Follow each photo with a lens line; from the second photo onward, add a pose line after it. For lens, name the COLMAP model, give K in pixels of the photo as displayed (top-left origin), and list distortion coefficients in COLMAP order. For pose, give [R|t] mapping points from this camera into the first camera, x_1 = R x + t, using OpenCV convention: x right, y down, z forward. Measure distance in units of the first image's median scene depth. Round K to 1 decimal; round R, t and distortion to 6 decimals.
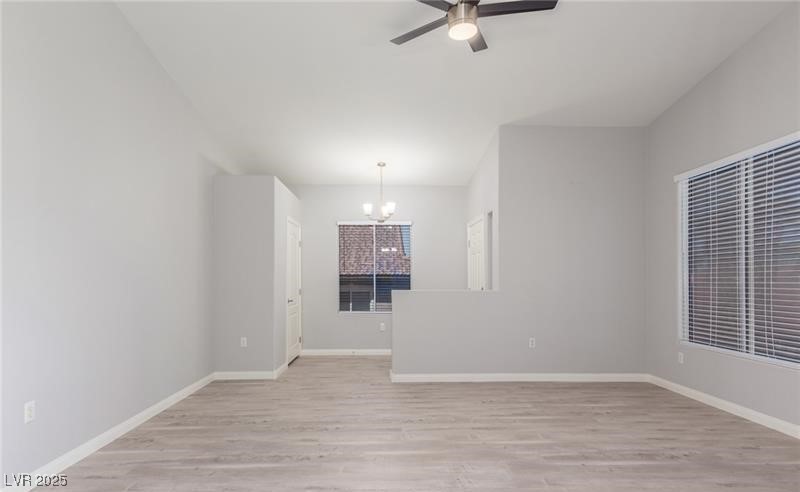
lens RADIAL K [[416.4, 0, 399.5], [0, 416.4, 277.5], [0, 0, 1]] dist [0.005280, 0.000668]
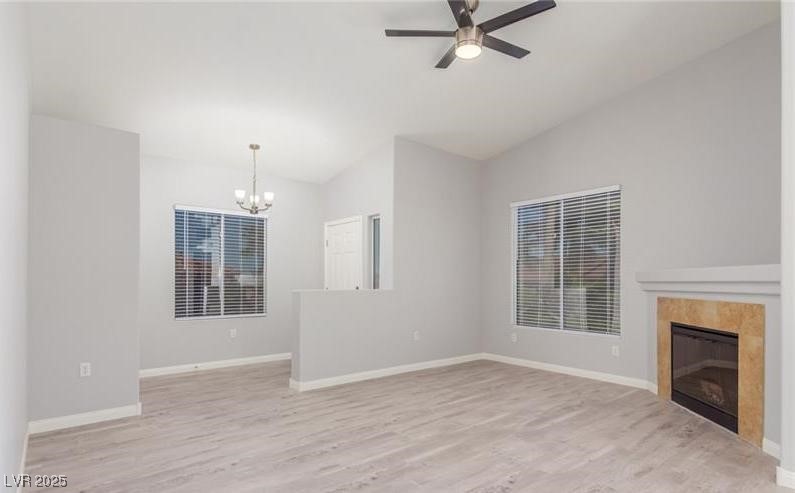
lens RADIAL K [[409.5, 0, 401.5], [0, 409.5, 277.2], [0, 0, 1]] dist [0.009583, 0.000366]
pose [[0.791658, 0.007029, 0.610924, -0.464232], [-0.007382, 0.999971, -0.001939, 0.002062], [-0.610920, -0.002975, 0.791687, 0.187710]]
